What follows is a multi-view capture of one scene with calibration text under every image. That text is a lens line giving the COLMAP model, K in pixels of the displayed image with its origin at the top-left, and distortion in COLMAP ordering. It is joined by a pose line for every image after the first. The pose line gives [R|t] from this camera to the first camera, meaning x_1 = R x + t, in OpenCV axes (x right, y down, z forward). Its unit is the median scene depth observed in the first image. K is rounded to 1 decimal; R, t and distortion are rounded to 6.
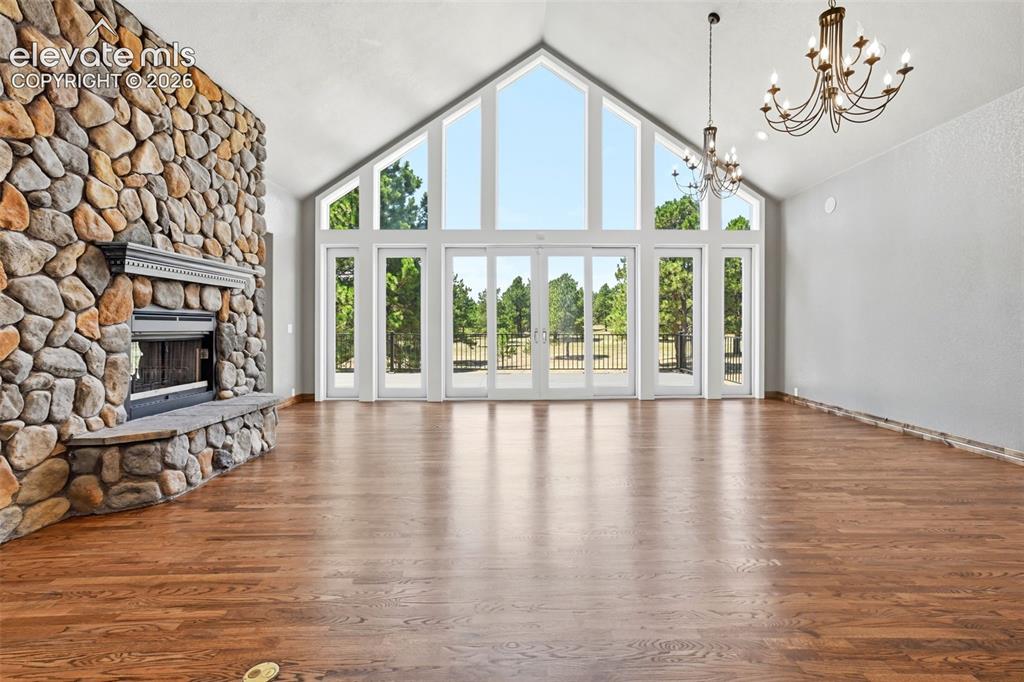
lens RADIAL K [[460.8, 0, 519.4], [0, 460.8, 332.7], [0, 0, 1]] dist [0.001078, 0.004505]
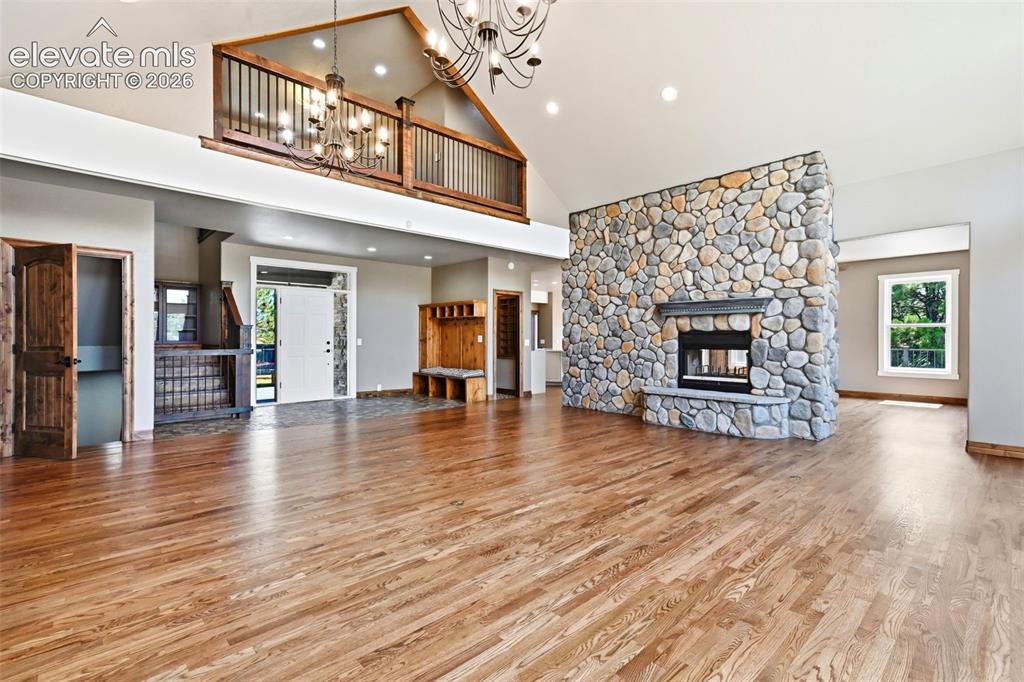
lens RADIAL K [[460.8, 0, 519.3], [0, 460.8, 340.5], [0, 0, 1]] dist [0.001078, 0.004505]
pose [[-0.729407, -0.001647, -0.684078, 0.745709], [-0.012643, 0.999859, 0.011074, -0.021381], [0.683963, 0.016726, -0.729325, 1.431288]]
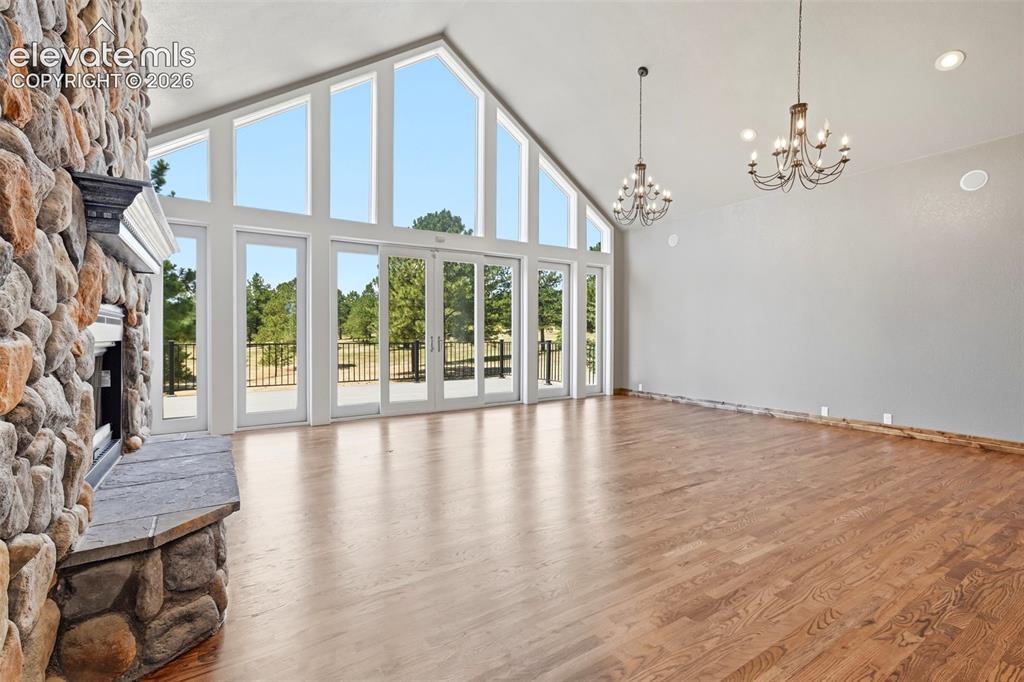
lens RADIAL K [[460.8, 0, 506.4], [0, 460.8, 339.4], [0, 0, 1]] dist [0.001078, 0.004505]
pose [[0.851469, -0.004827, 0.524383, -0.505812], [0.006168, 0.999981, -0.000810, -0.001440], [-0.524369, 0.003924, 0.851482, 0.193016]]
